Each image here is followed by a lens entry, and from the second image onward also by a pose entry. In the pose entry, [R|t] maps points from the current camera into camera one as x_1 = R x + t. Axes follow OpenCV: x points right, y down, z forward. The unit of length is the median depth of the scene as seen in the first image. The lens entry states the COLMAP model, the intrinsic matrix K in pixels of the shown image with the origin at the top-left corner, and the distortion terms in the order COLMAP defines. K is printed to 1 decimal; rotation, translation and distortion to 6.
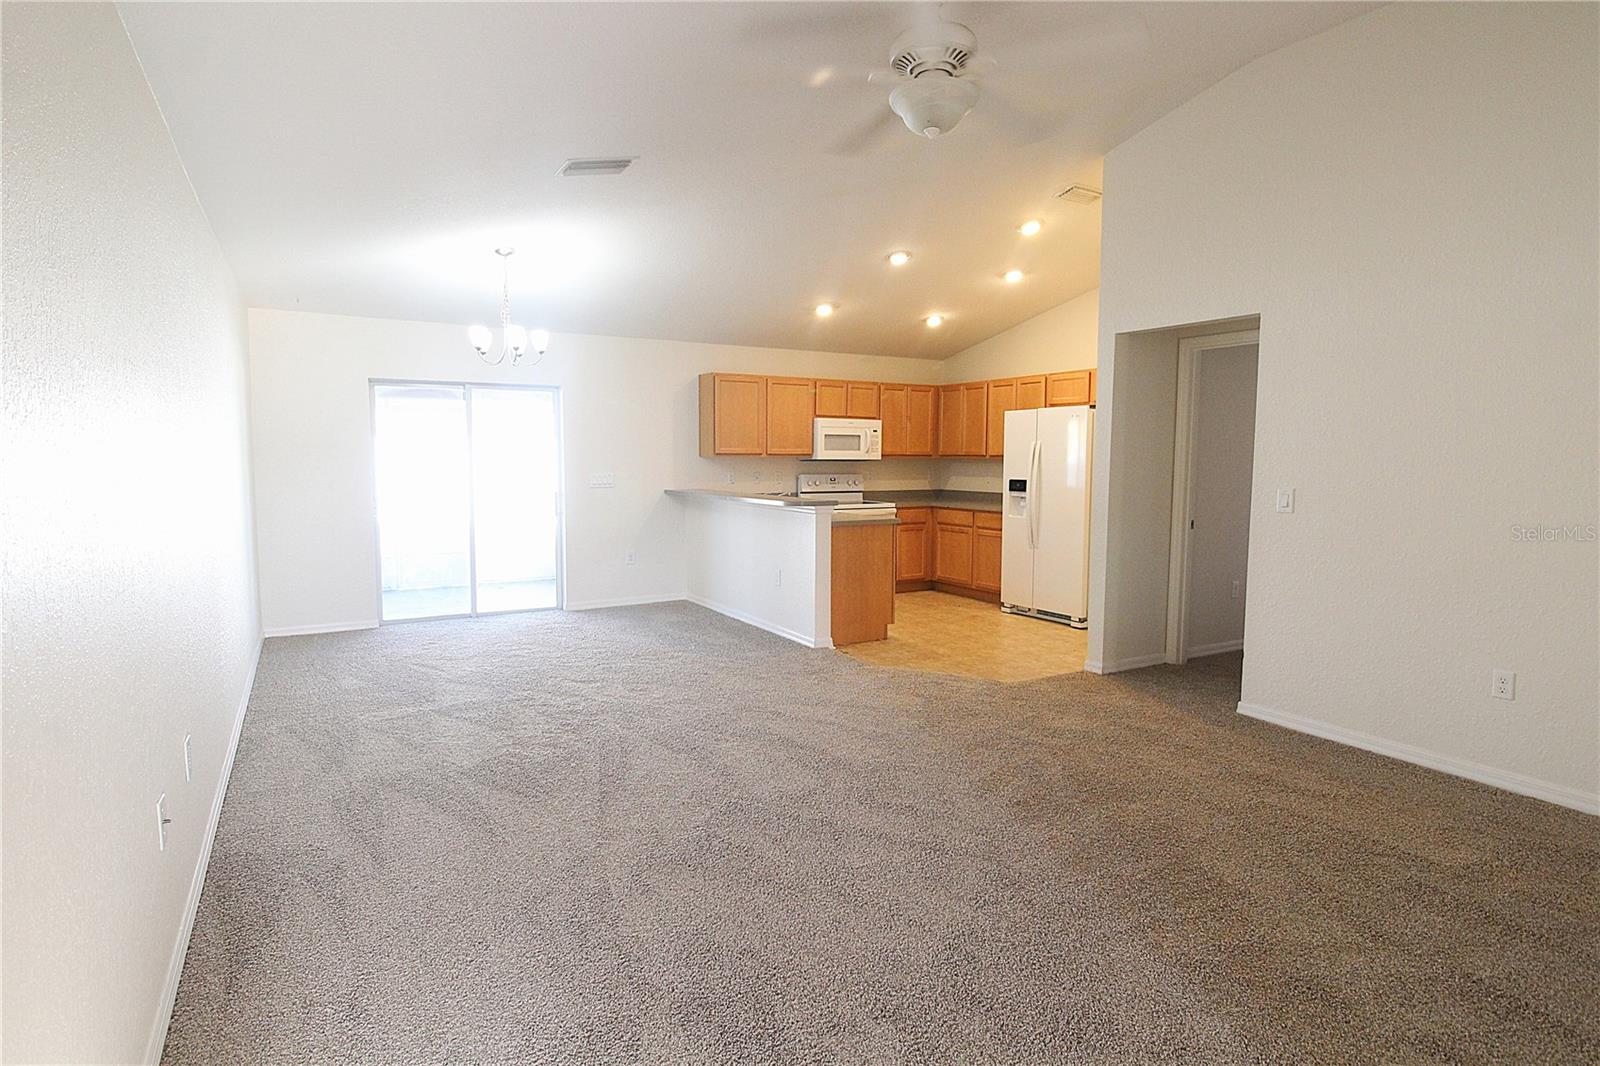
lens RADIAL K [[772.6, 0, 800.0], [0, 772.6, 533.0], [0, 0, 1]] dist [0.001034, -0.014394]
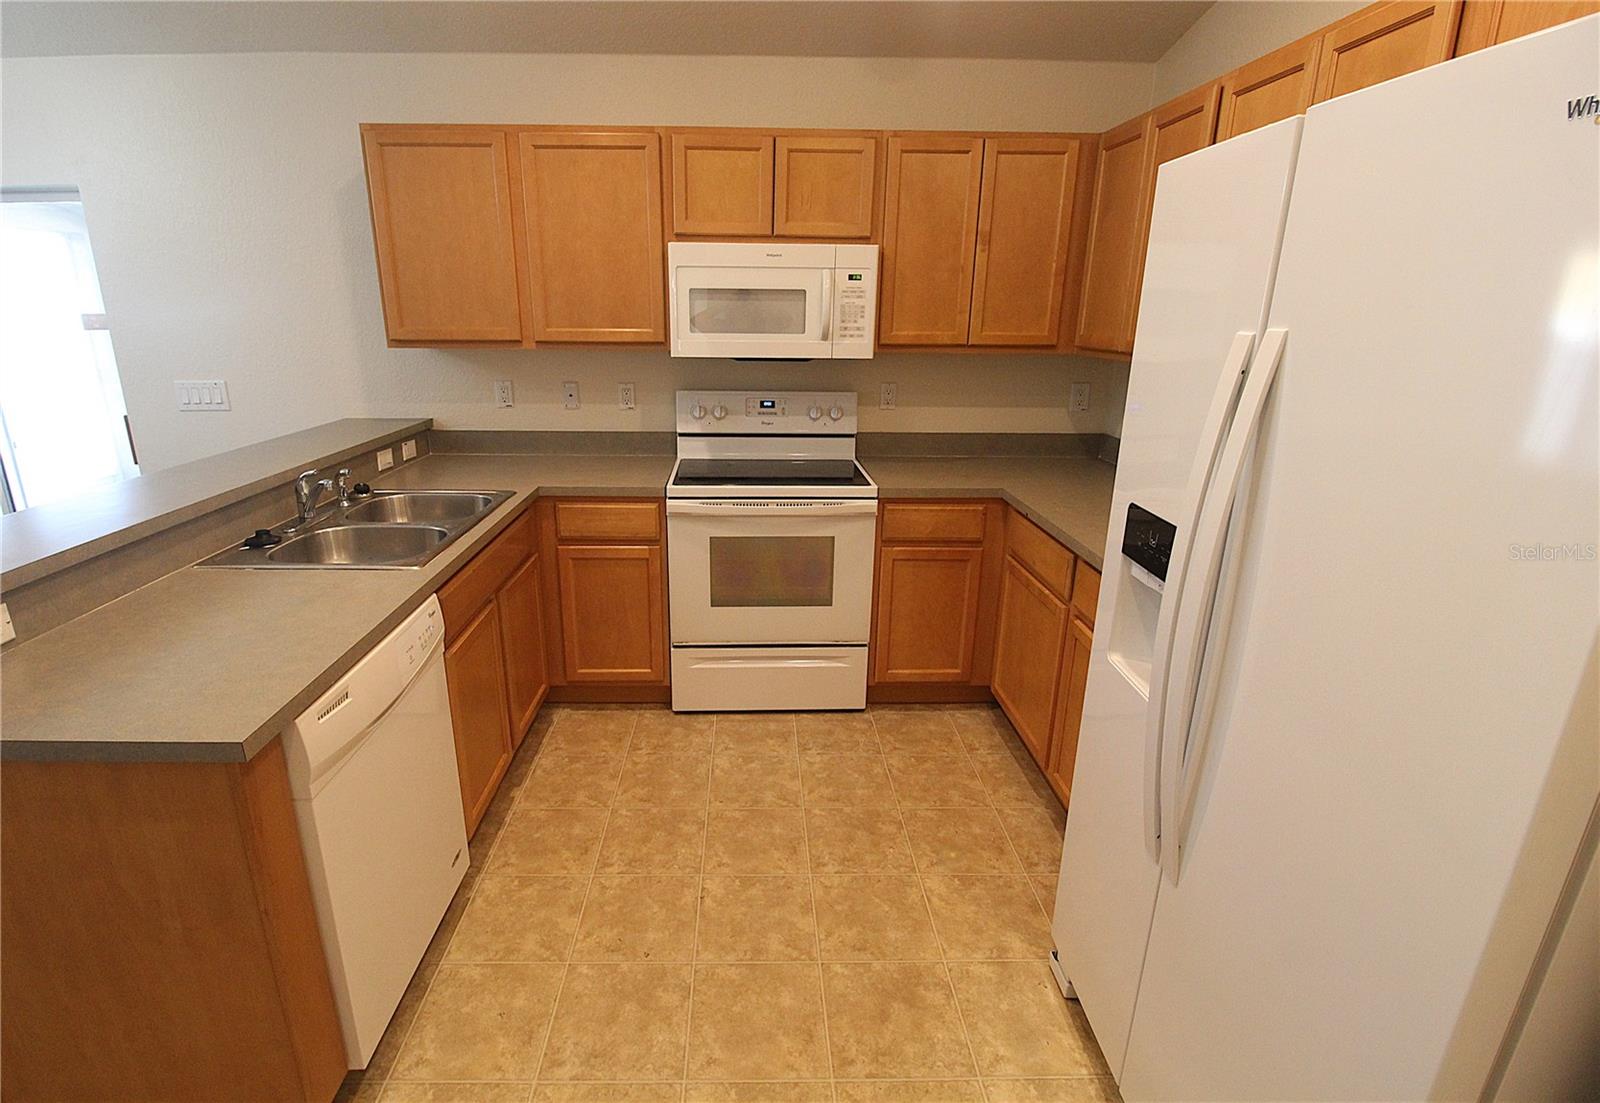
lens RADIAL K [[753.9, 0, 794.4], [0, 753.9, 532.7], [0, 0, 1]] dist [-0.001738, -0.000125]
pose [[0.884674, 0.142973, -0.443746, 0.245321], [-0.052470, 0.976302, 0.209955, -0.088577], [0.463248, -0.162458, 0.871211, 0.664697]]
